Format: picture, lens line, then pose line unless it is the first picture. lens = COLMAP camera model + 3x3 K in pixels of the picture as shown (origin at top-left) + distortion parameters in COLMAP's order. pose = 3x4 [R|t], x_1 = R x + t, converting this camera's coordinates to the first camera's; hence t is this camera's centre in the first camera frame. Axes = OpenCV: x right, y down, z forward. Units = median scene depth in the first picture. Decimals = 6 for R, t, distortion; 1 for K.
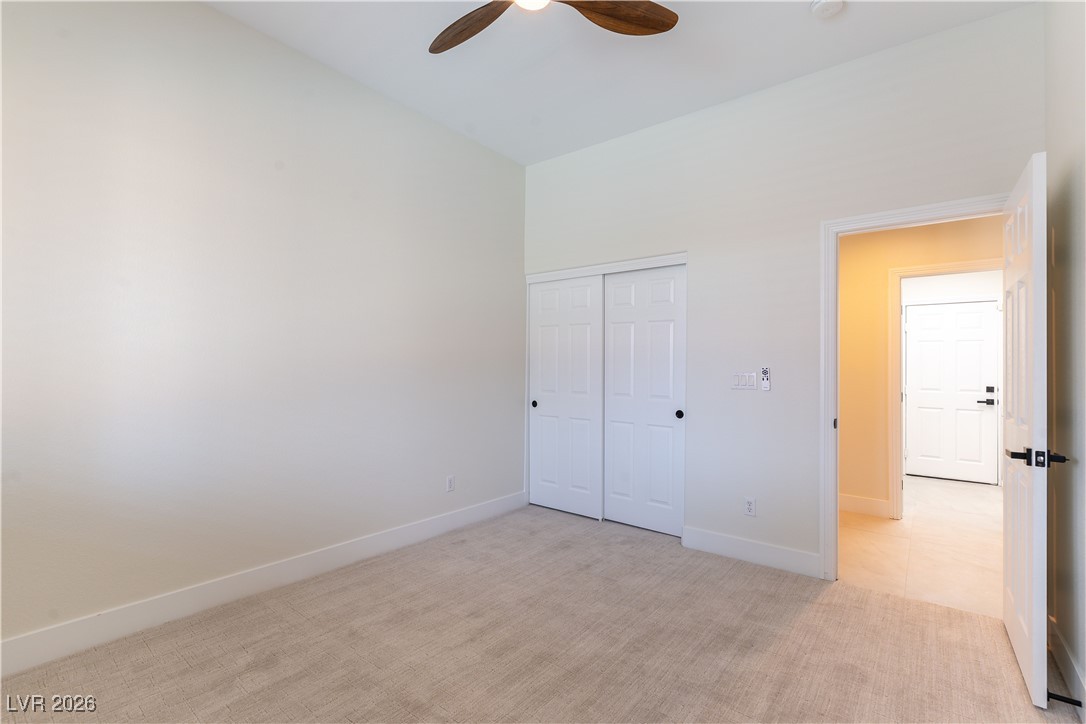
lens RADIAL K [[475.4, 0, 541.6], [0, 475.4, 365.3], [0, 0, 1]] dist [-0.000803, -0.000988]
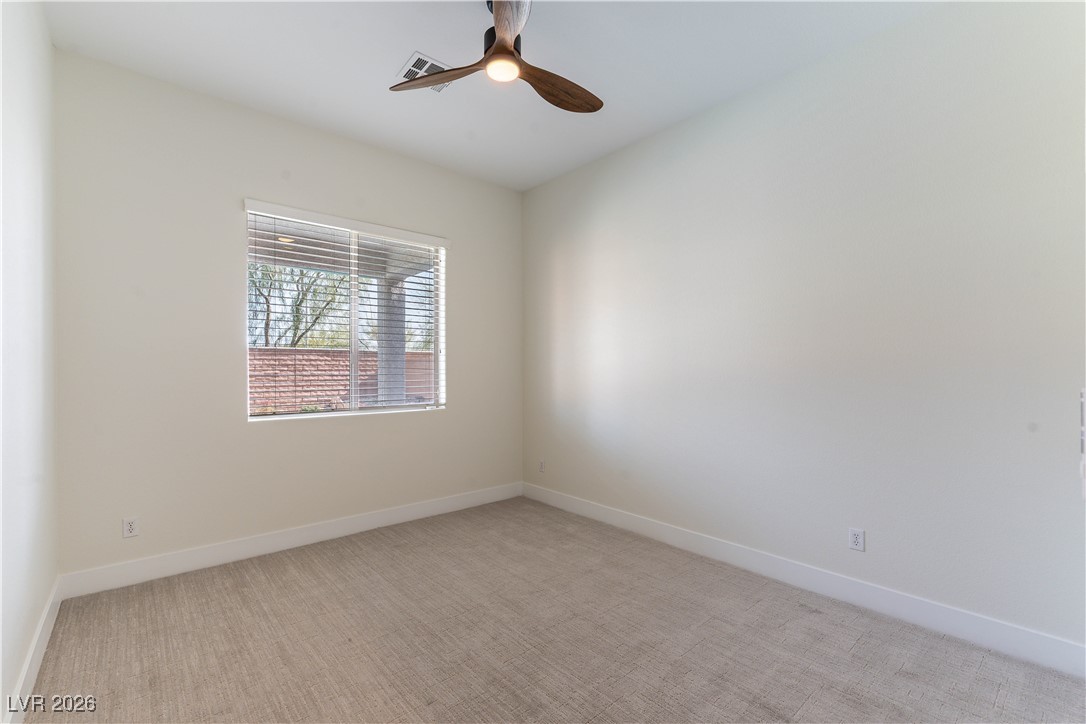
lens RADIAL K [[475.4, 0, 546.0], [0, 475.4, 366.6], [0, 0, 1]] dist [-0.000803, -0.000988]
pose [[-0.175807, -0.016036, -0.984294, 0.697948], [0.009835, 0.999789, -0.018045, -0.002551], [0.984375, -0.012853, -0.175612, 0.783846]]
